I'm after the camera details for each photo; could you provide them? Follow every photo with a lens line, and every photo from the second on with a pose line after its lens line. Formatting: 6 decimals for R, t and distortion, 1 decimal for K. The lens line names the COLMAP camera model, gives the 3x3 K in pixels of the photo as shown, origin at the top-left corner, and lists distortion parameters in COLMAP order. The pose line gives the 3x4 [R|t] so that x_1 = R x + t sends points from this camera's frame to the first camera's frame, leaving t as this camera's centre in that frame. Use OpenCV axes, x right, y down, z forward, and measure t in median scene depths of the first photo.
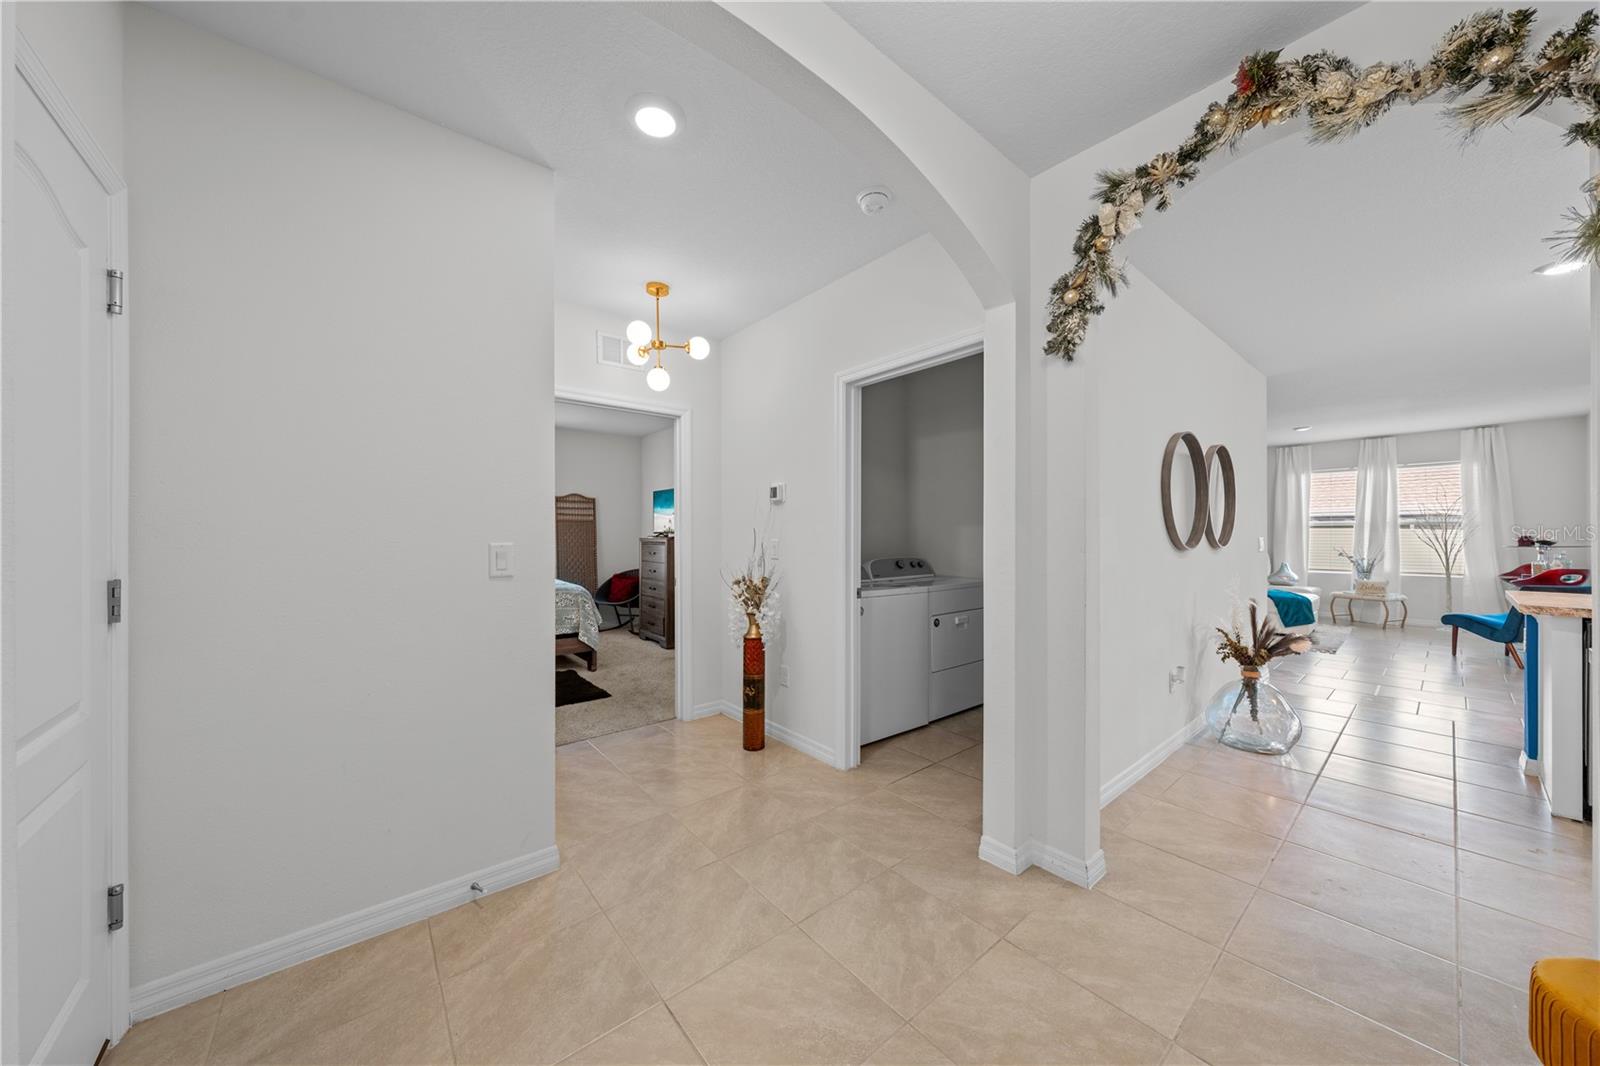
lens RADIAL K [[538.5, 0, 804.7], [0, 538.5, 537.1], [0, 0, 1]] dist [-0.000288, 0.000033]
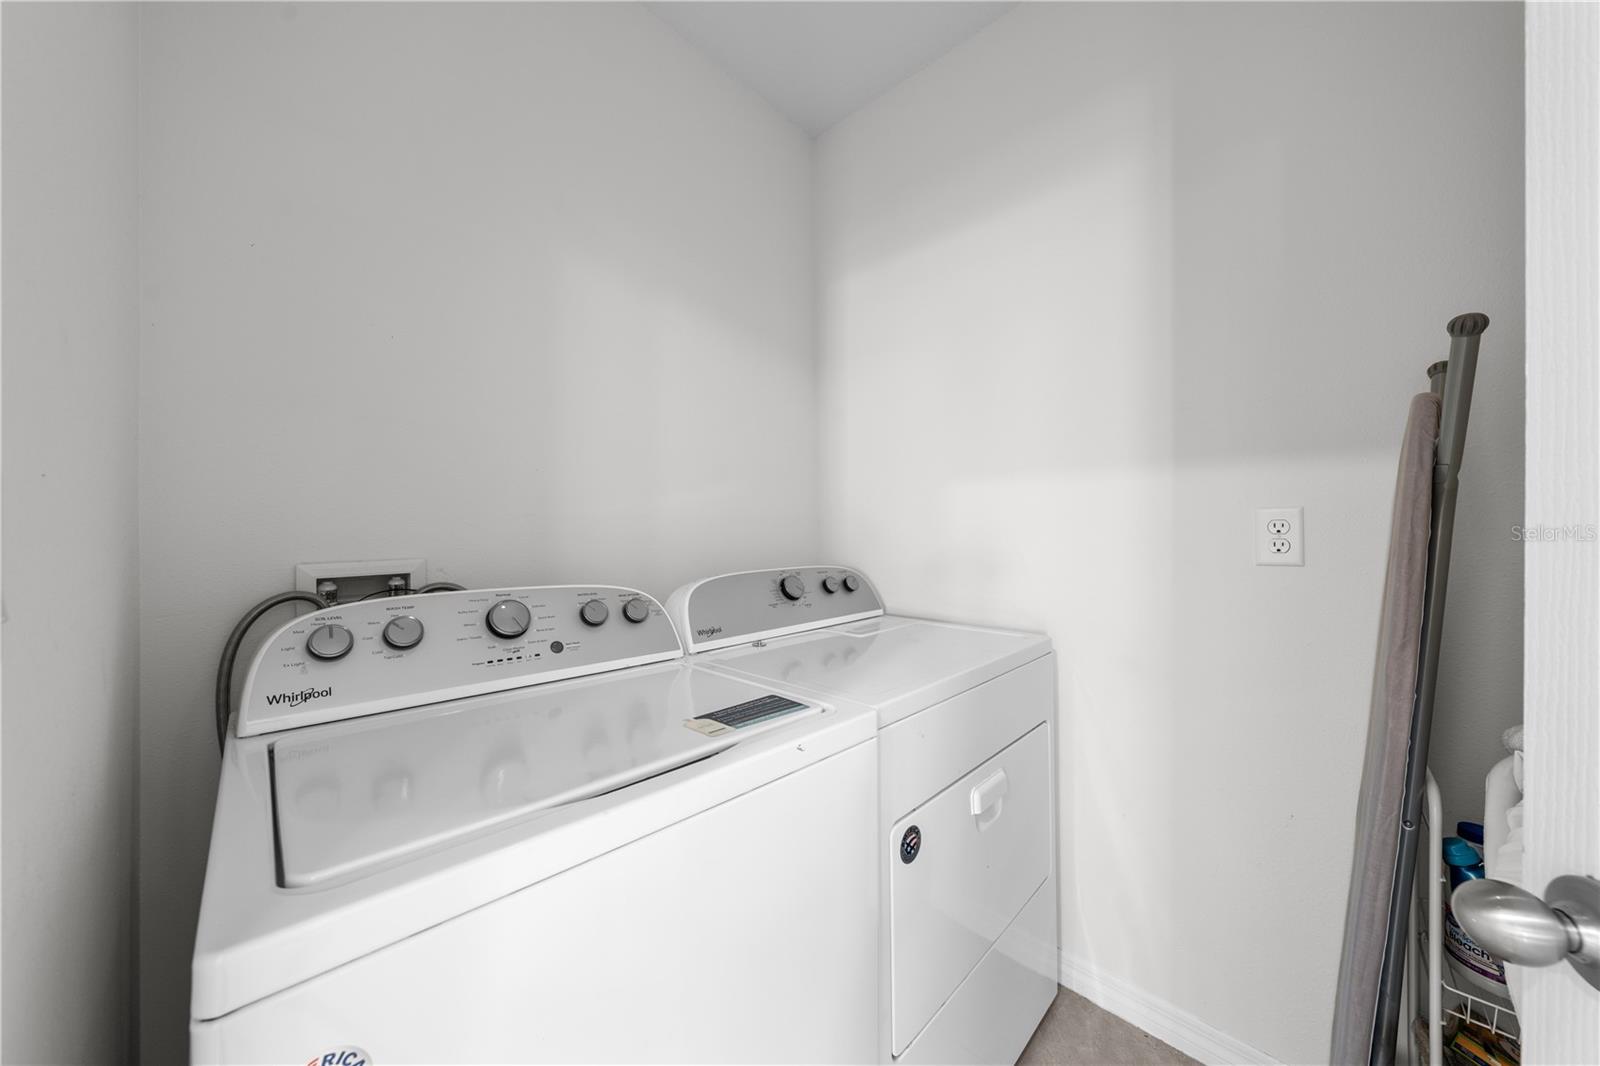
lens RADIAL K [[538.5, 0, 798.7], [0, 538.5, 534.0], [0, 0, 1]] dist [-0.000288, 0.000033]
pose [[0.993678, -0.004399, 0.112183, 0.142794], [0.004268, 0.999990, 0.001409, 0.014418], [-0.112188, -0.000922, 0.993687, 0.648659]]
